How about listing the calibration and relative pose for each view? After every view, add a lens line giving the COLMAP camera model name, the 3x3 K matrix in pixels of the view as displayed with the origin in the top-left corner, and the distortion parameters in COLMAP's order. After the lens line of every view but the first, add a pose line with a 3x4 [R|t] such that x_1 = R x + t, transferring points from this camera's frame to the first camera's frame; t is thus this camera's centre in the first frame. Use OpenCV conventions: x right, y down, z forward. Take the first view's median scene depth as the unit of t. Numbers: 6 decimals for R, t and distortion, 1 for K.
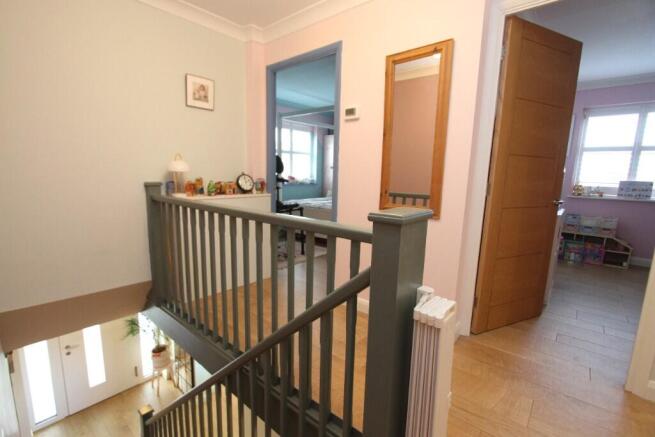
lens RADIAL K [[302.6, 0, 319.2], [0, 302.6, 222.2], [0, 0, 1]] dist [0.000442, 0.000581]
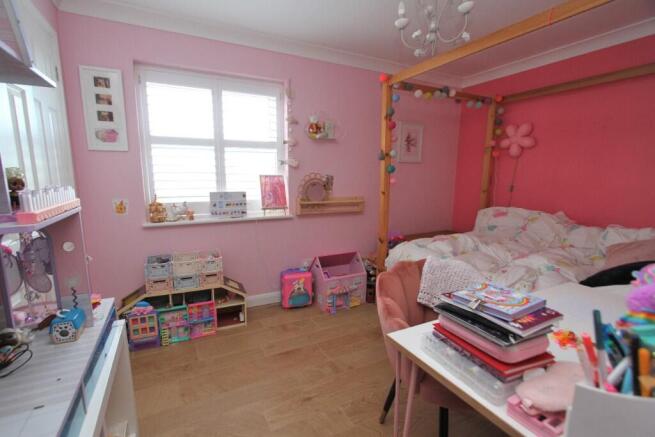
lens RADIAL K [[301.5, 0, 315.0], [0, 301.5, 217.6], [0, 0, 1]] dist [0.000780, 0.000232]
pose [[0.369364, -0.168282, 0.913921, 0.483876], [0.146107, 0.981752, 0.121723, -0.129577], [-0.917727, 0.088570, 0.387211, 0.555430]]
